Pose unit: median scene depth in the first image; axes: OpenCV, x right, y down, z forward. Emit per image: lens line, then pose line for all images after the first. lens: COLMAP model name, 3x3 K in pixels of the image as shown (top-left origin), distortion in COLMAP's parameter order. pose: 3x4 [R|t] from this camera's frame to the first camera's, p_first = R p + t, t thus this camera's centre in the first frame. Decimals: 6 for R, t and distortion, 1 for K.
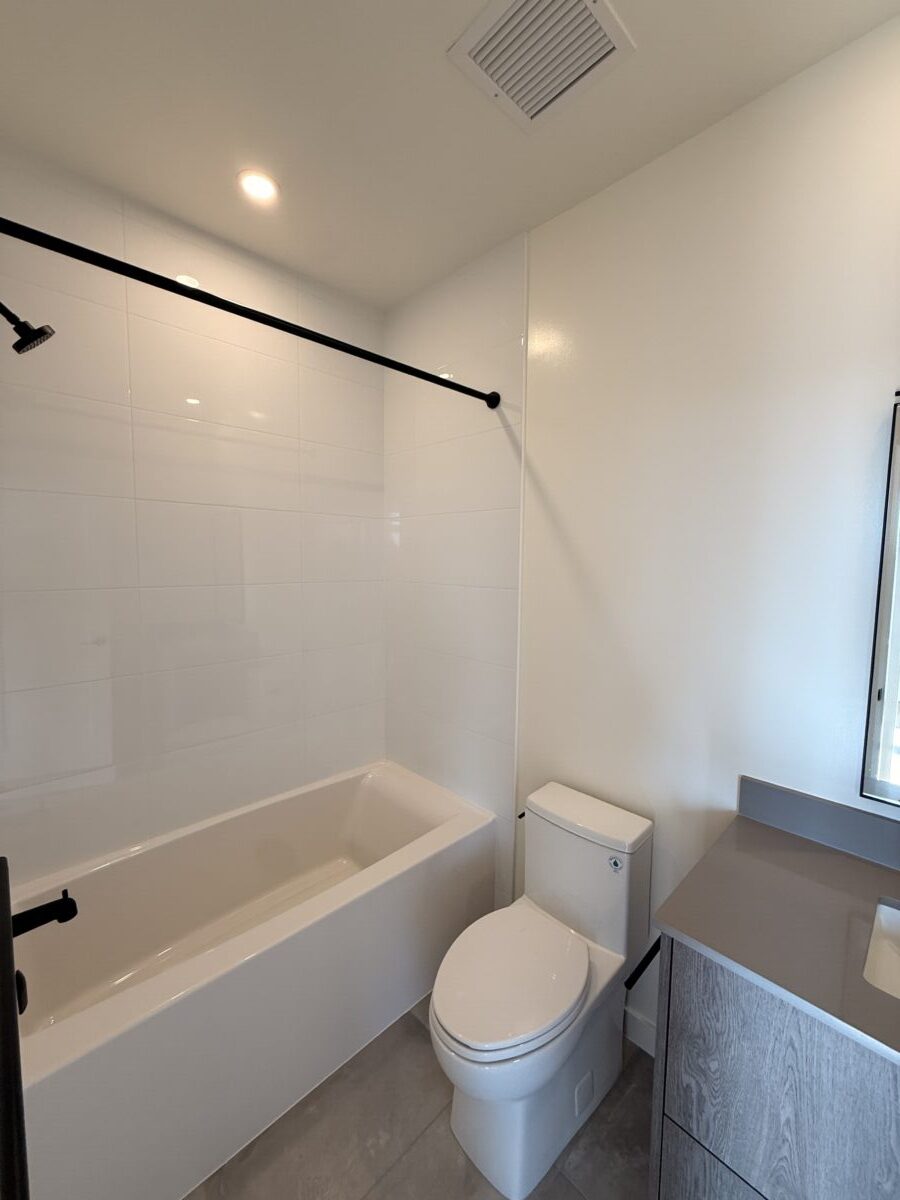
lens RADIAL K [[478.1, 0, 450.8], [0, 478.1, 597.5], [0, 0, 1]] dist [0.000244, -0.000146]
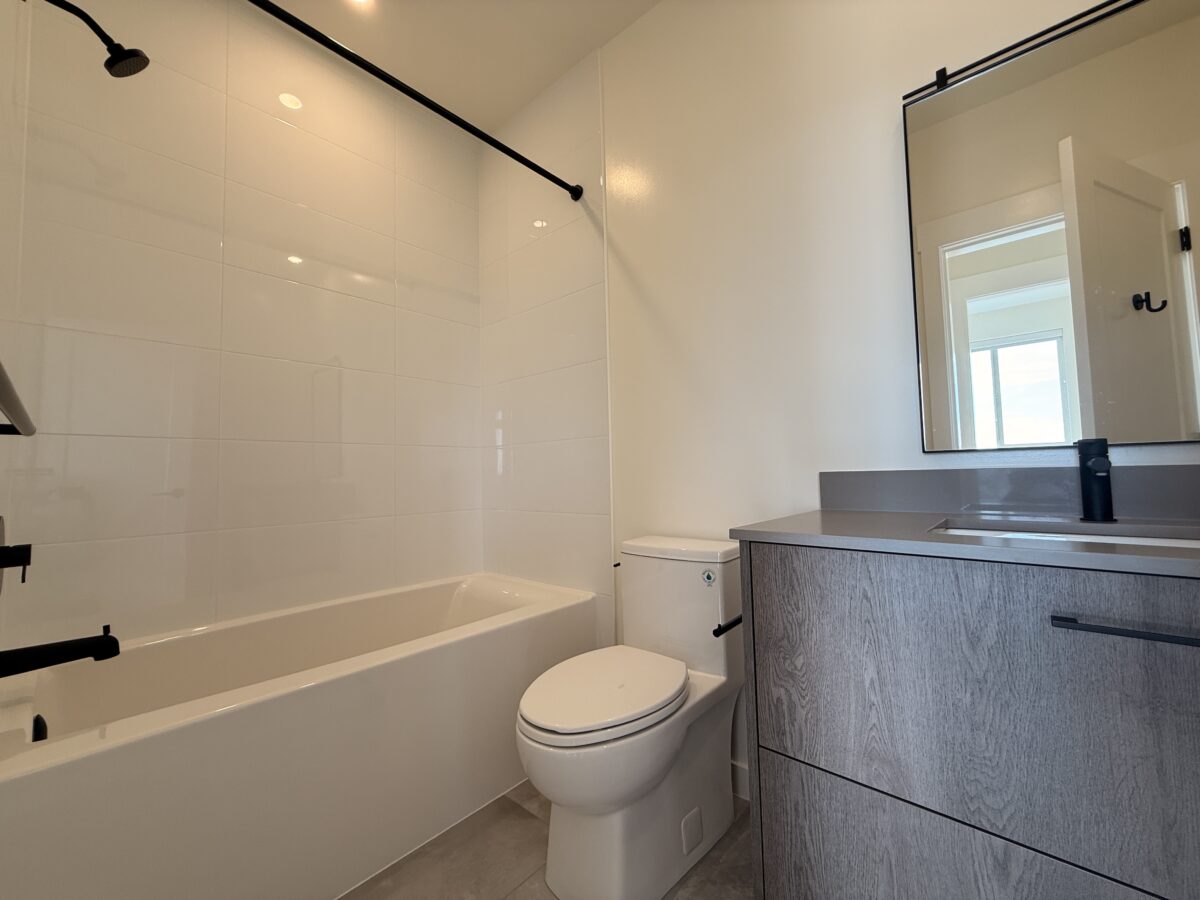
lens RADIAL K [[478.1, 0, 597.3], [0, 478.1, 448.5], [0, 0, 1]] dist [0.000244, -0.000146]
pose [[0.997003, -0.030412, 0.071131, 0.064326], [0.039963, 0.989769, -0.136966, 0.500489], [-0.066238, 0.139398, 0.988019, 0.007627]]
